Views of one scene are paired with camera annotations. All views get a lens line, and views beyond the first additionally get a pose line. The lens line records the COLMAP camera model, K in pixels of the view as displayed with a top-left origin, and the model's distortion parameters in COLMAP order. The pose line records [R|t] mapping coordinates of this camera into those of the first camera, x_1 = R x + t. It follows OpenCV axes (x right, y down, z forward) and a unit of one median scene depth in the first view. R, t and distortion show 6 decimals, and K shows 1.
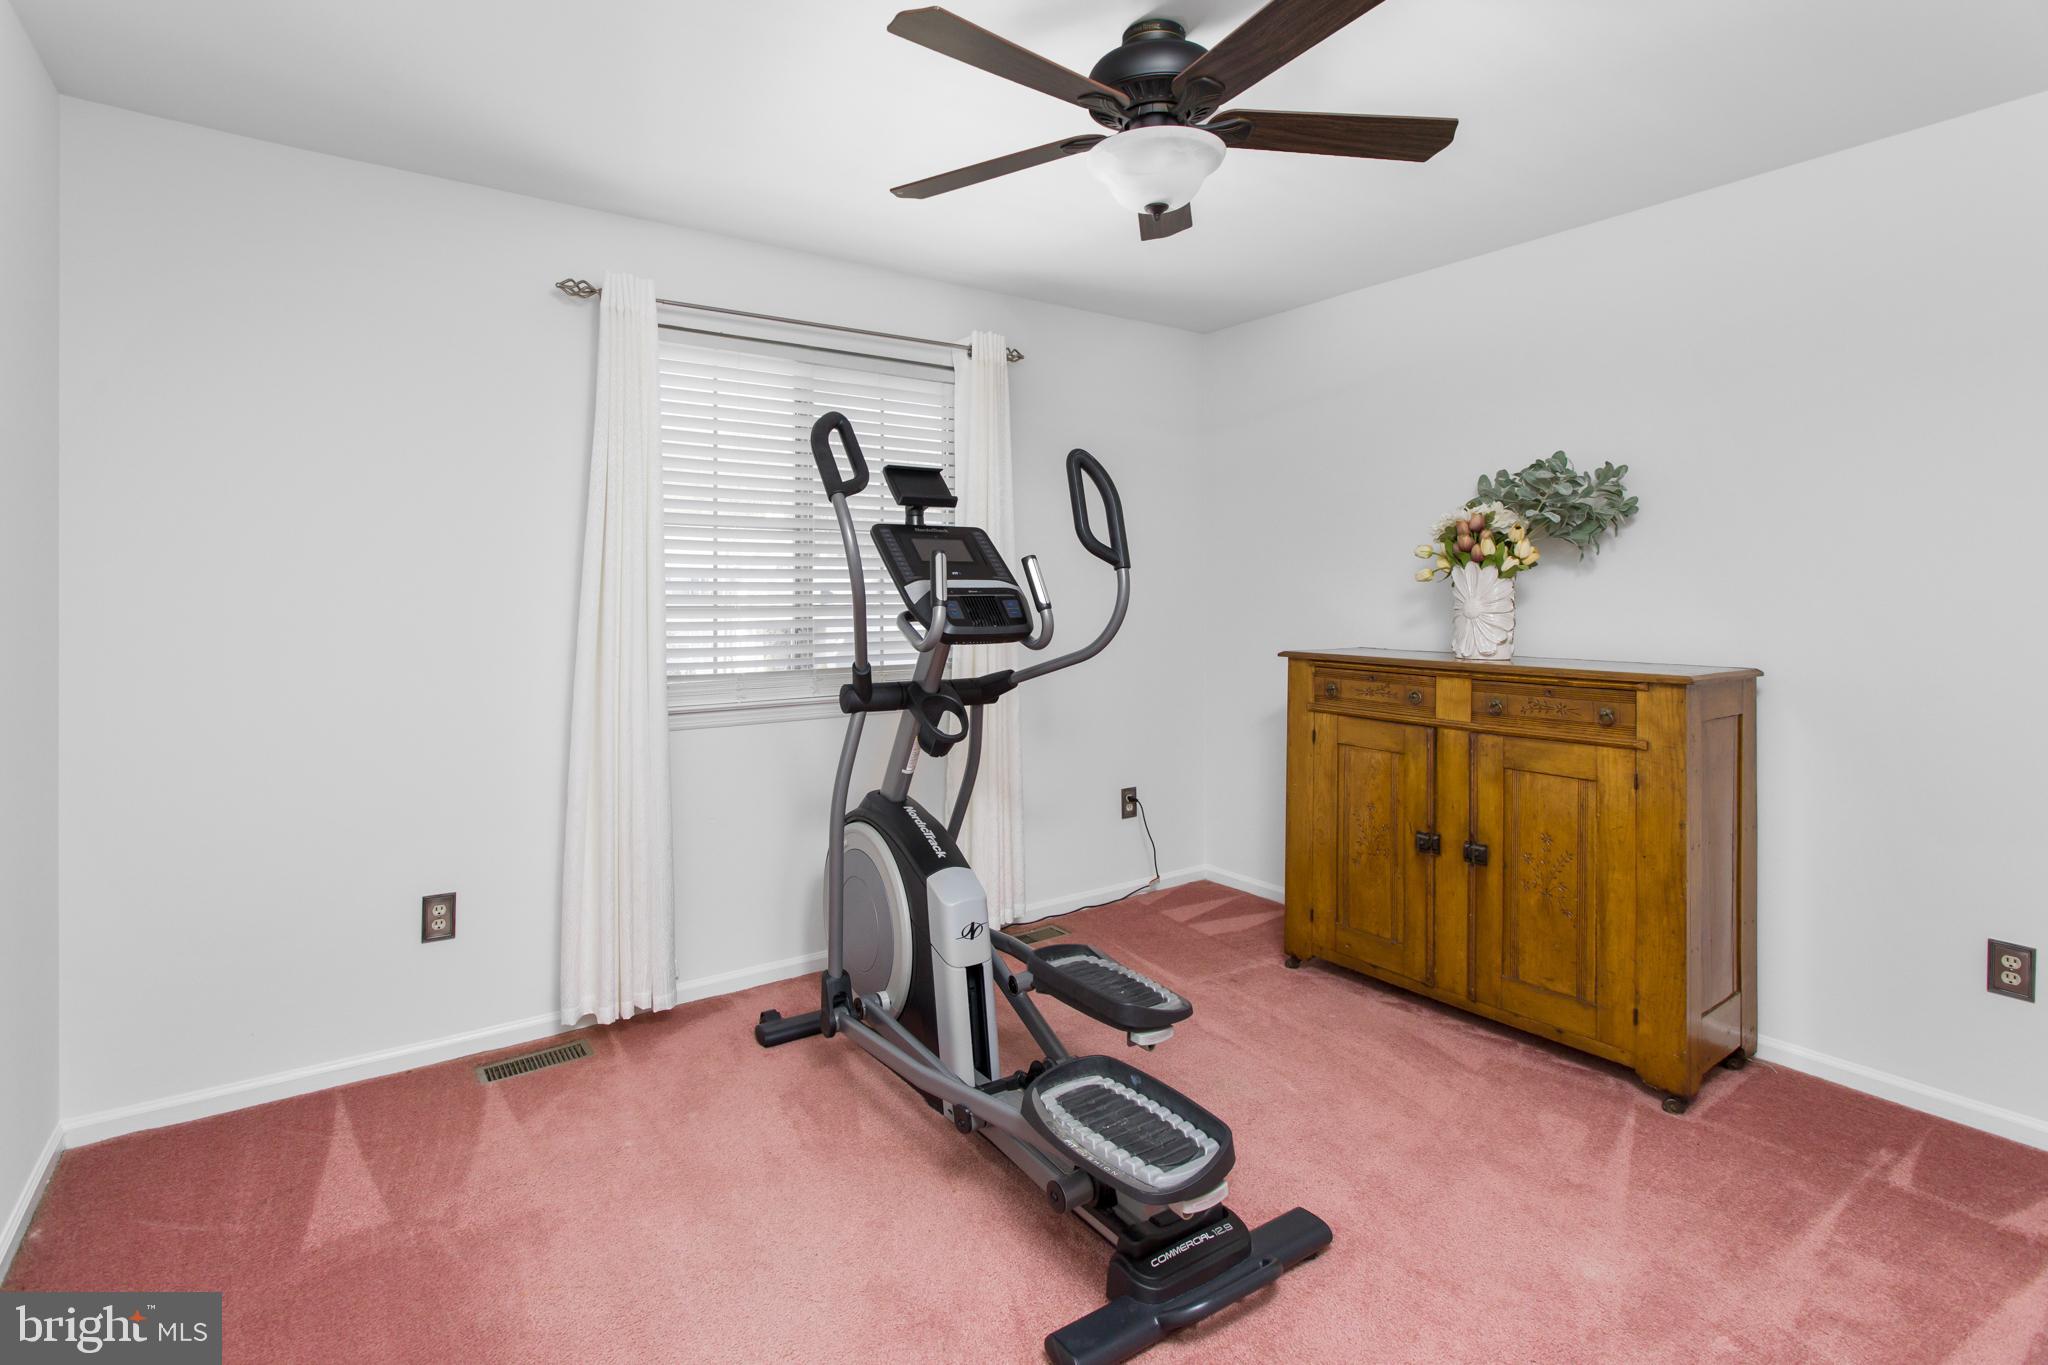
lens RADIAL K [[991.5, 0, 1004.9], [0, 991.5, 591.3], [0, 0, 1]] dist [0.005654, -0.000862]
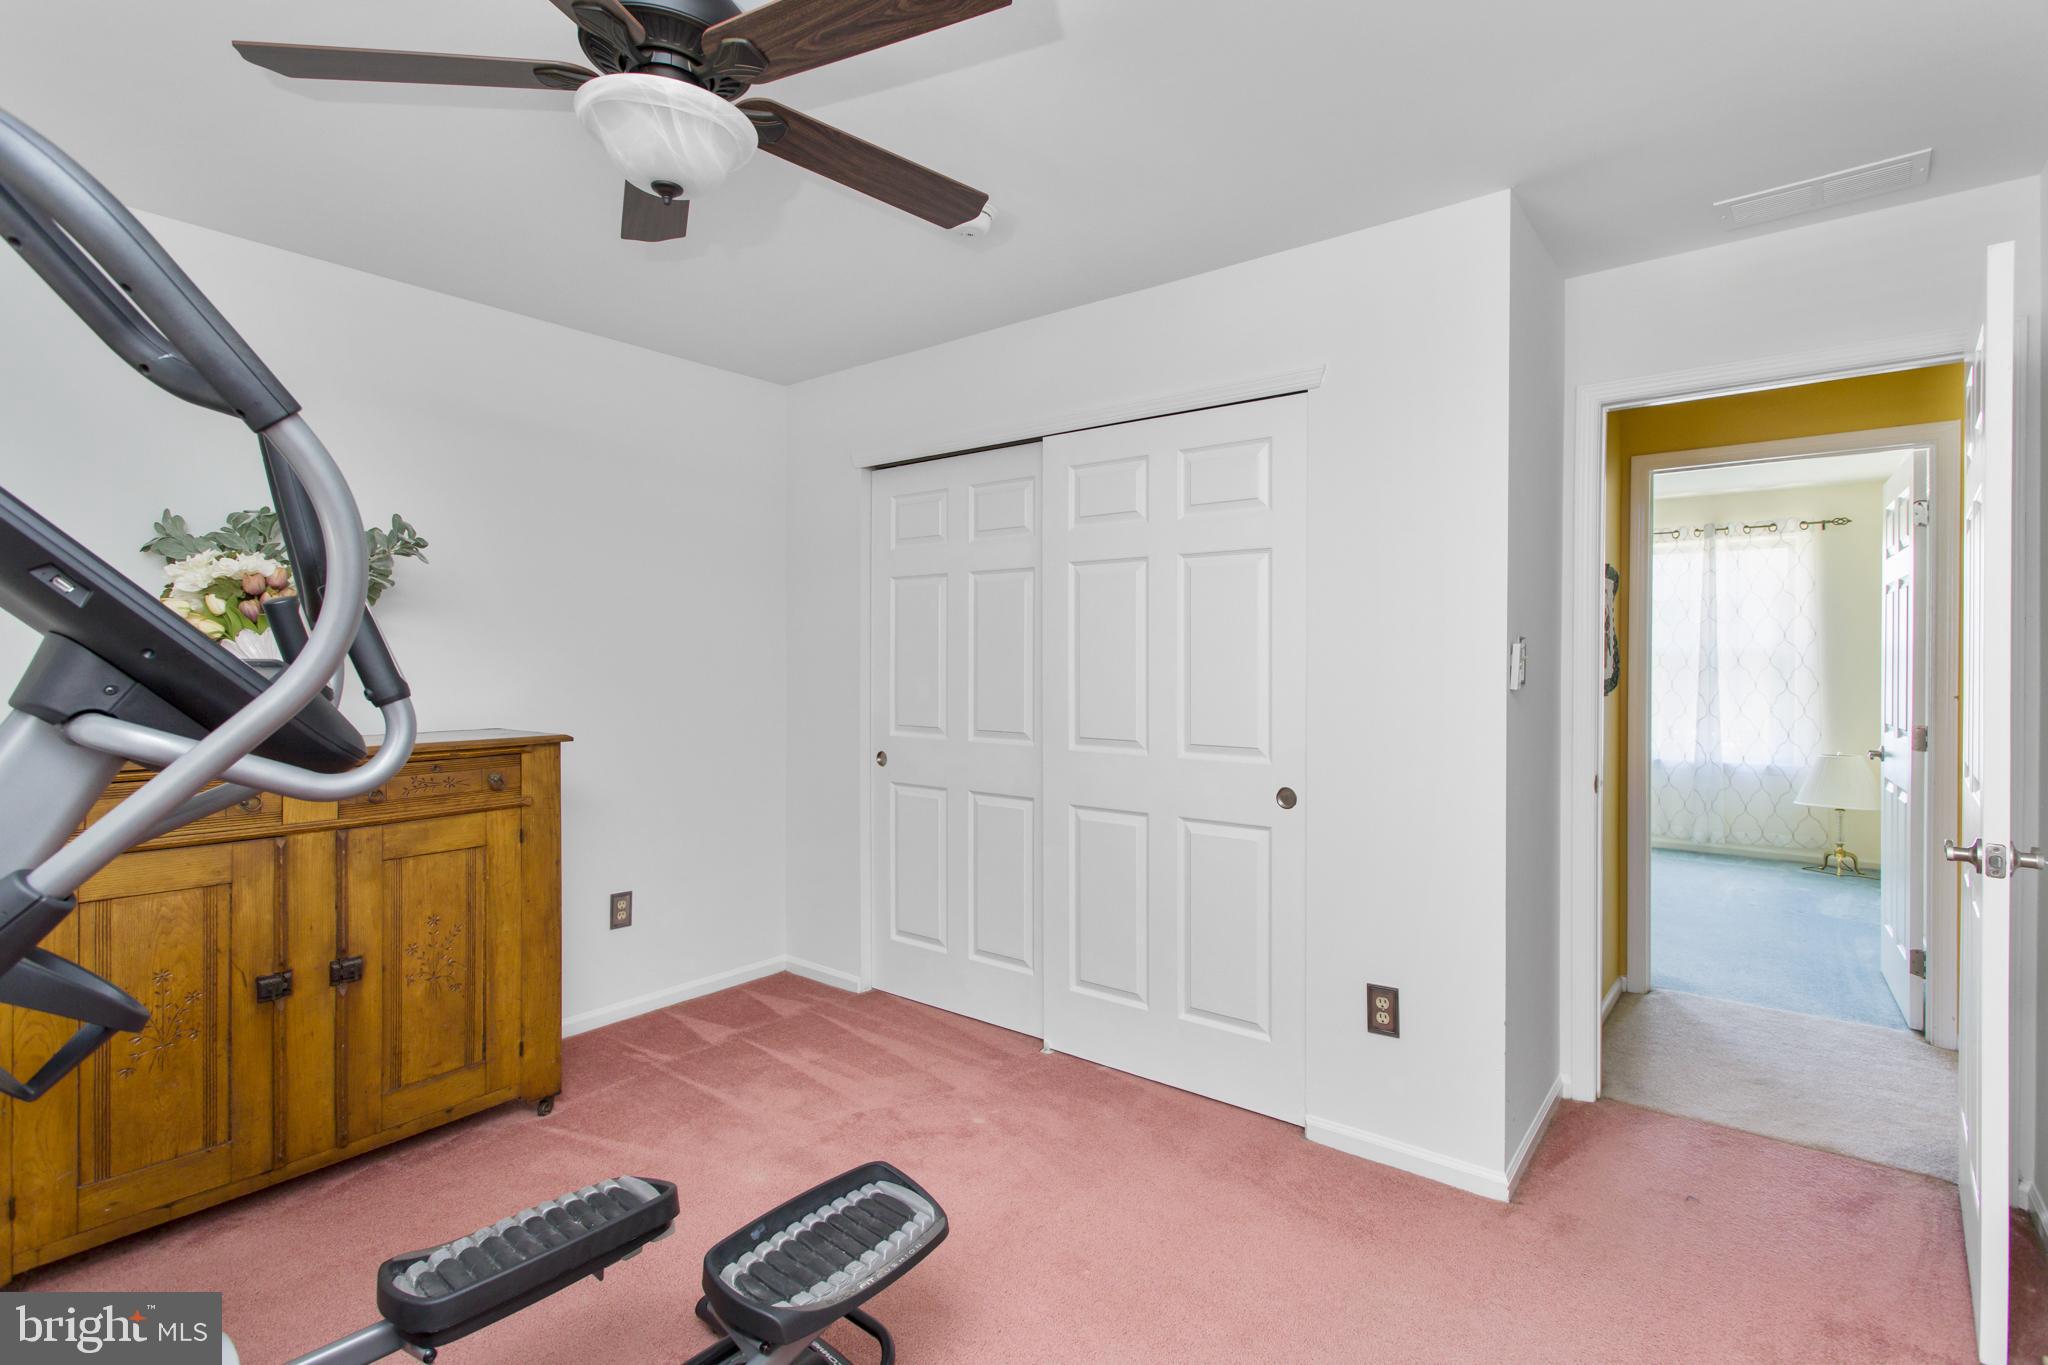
lens RADIAL K [[991.5, 0, 1023.3], [0, 991.5, 671.8], [0, 0, 1]] dist [0.005654, -0.000862]
pose [[-0.290323, -0.010977, 0.956866, -0.546639], [-0.001495, 0.999938, 0.011018, -0.002969], [-0.956927, 0.001769, -0.290322, 0.746038]]
